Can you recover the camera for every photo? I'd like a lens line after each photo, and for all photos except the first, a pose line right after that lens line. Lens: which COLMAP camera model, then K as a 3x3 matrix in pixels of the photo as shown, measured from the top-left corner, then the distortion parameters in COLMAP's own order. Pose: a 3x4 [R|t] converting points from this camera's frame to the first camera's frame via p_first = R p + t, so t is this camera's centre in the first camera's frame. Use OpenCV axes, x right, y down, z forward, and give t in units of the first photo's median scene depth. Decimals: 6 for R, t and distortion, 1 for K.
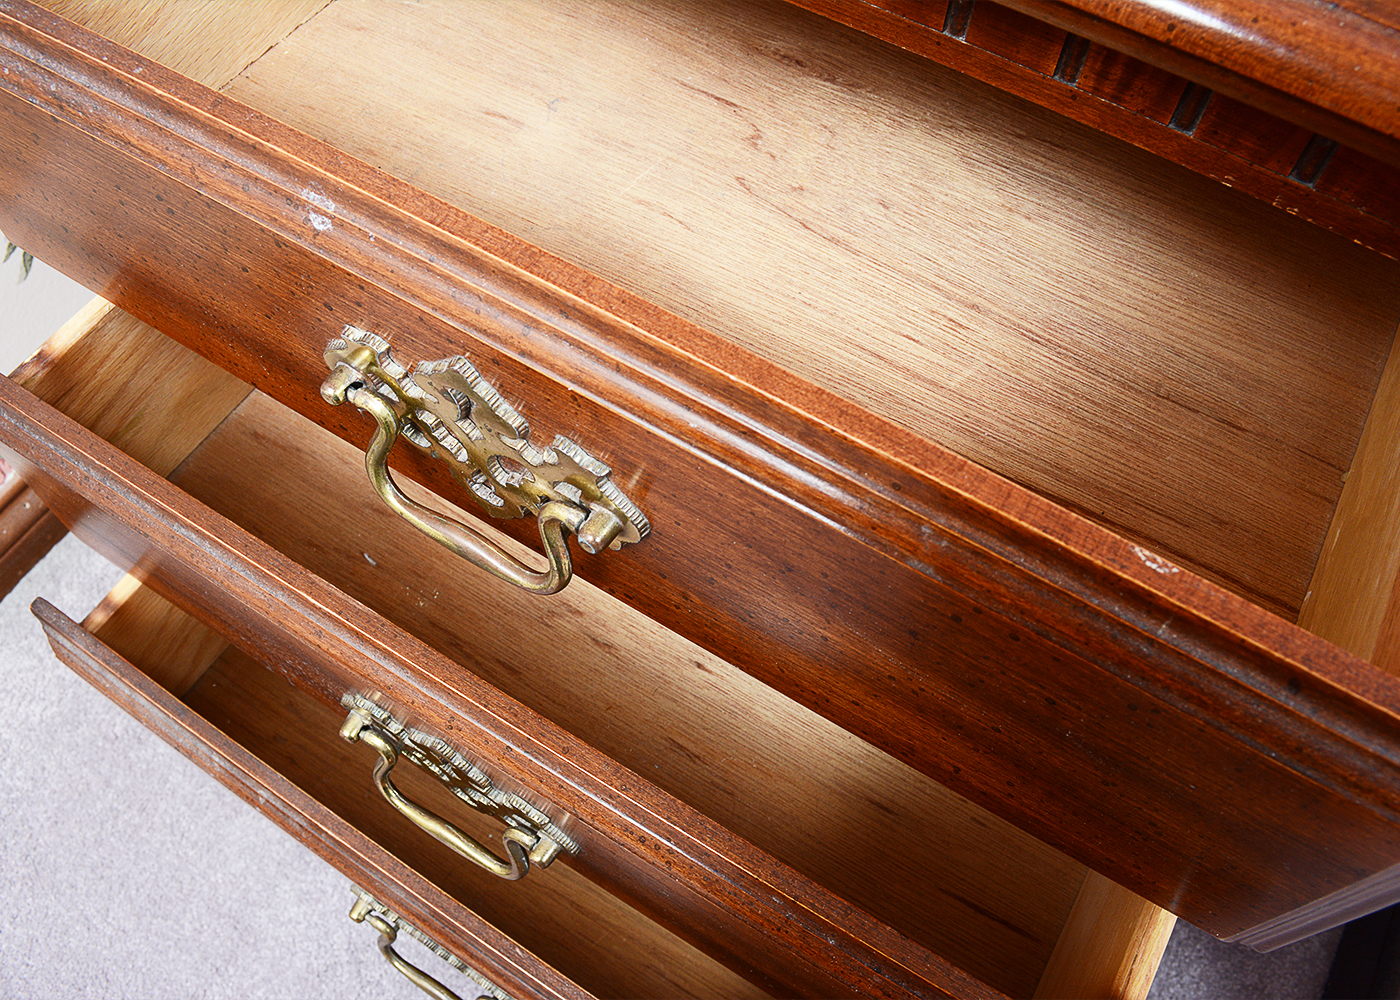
lens RADIAL K [[1163.0, 0, 700.0], [0, 1163.0, 500.0], [0, 0, 1]] dist [-0.080372, 0.007250]
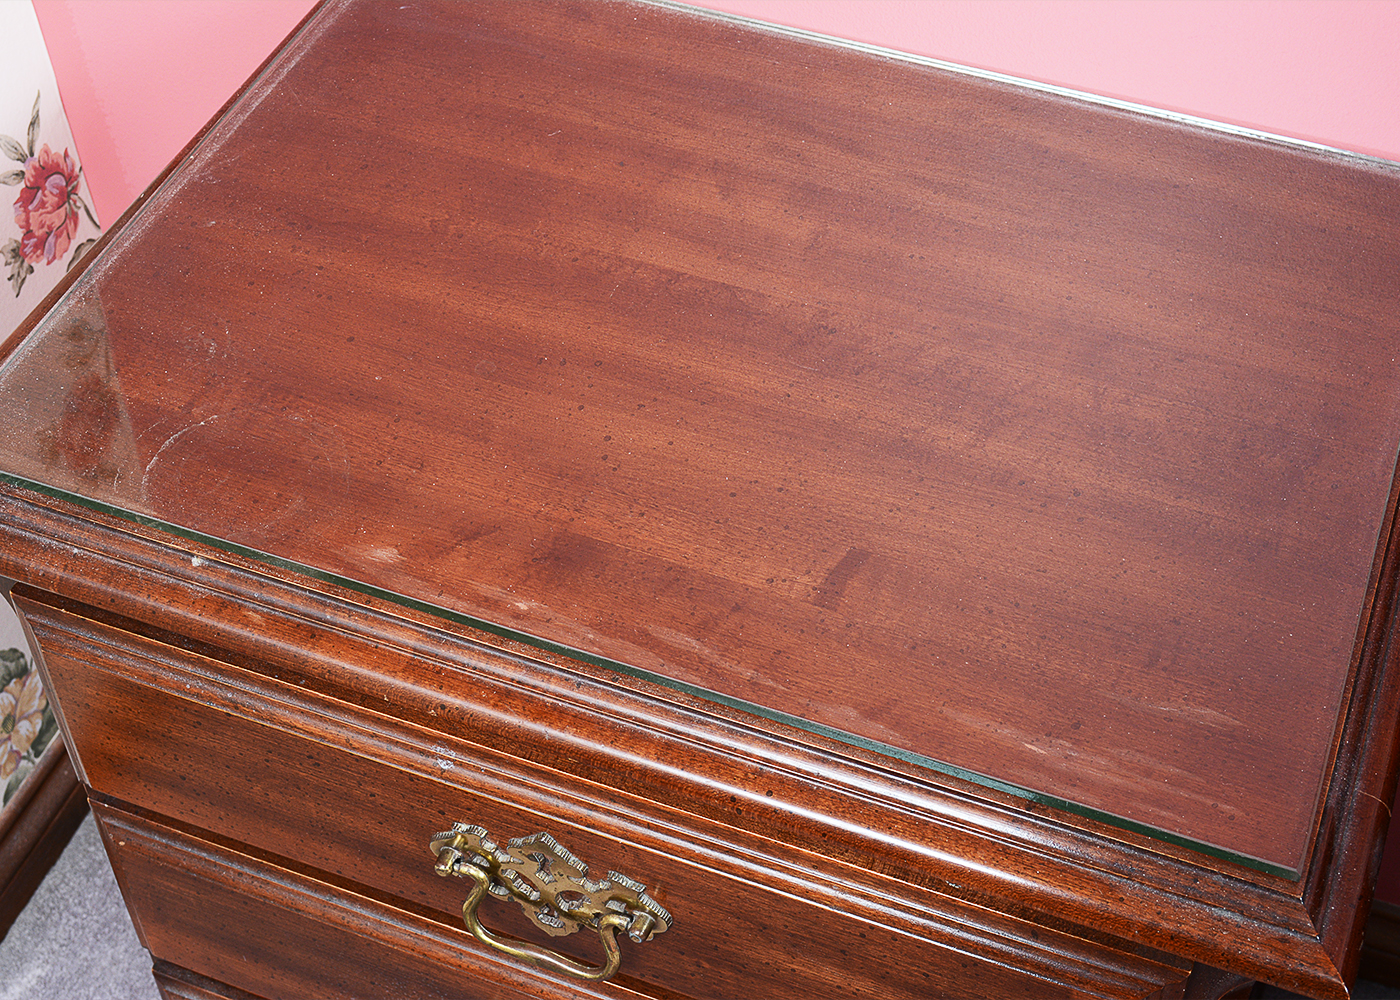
lens RADIAL K [[1923.6, 0, 700.0], [0, 1923.6, 500.0], [0, 0, 1]] dist [-0.010443, -0.036112]
pose [[0.983253, -0.151089, 0.101910, -0.187182], [0.169991, 0.961933, -0.213979, 0.040489], [-0.065701, 0.227719, 0.971508, -1.674732]]
